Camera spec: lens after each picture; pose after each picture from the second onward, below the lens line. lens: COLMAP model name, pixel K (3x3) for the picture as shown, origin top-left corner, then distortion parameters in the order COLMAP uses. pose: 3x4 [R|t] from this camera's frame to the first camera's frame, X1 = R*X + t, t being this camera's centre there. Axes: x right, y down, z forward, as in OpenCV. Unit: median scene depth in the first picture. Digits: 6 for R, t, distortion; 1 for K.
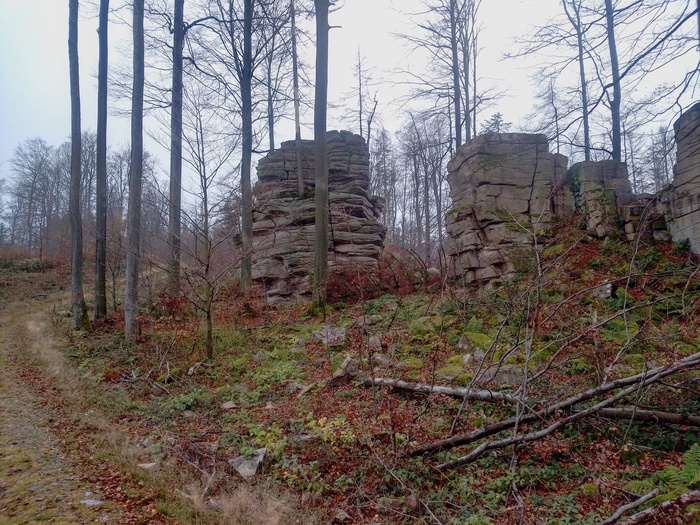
lens RADIAL K [[540.9, 0, 349.7], [0, 540.9, 266.9], [0, 0, 1]] dist [0.015950, -0.016409]
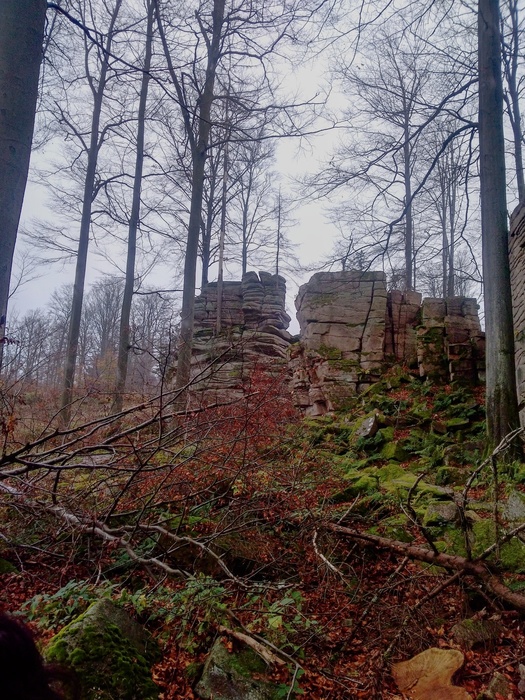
lens RADIAL K [[566.9, 0, 259.6], [0, 566.9, 354.9], [0, 0, 1]] dist [0.065475, -0.000940]
pose [[0.969268, 0.009834, -0.245809, 0.407235], [-0.033803, 0.995047, -0.093481, 0.009436], [0.243673, 0.098918, 0.964800, -0.034213]]
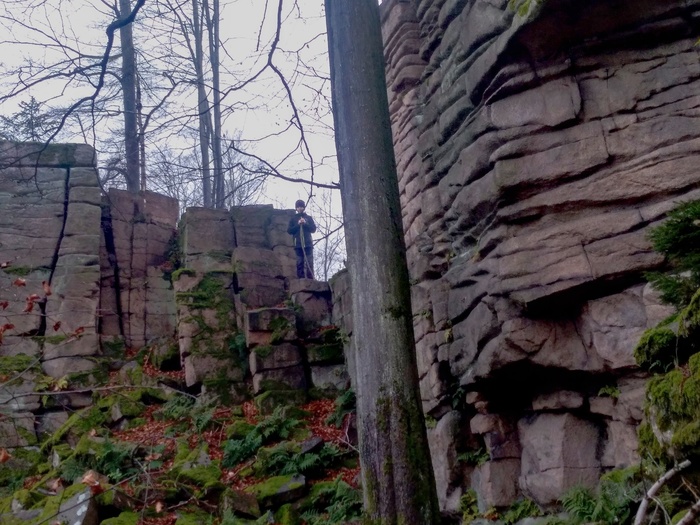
lens RADIAL K [[1249.5, 0, 347.0], [0, 1249.5, 266.6], [0, 0, 1]] dist [0.063898, 0.000000]
pose [[0.982533, -0.019525, 0.185060, 0.382152], [0.049842, 0.985757, -0.160622, 0.011953], [-0.179288, 0.167040, 0.969512, 0.049352]]
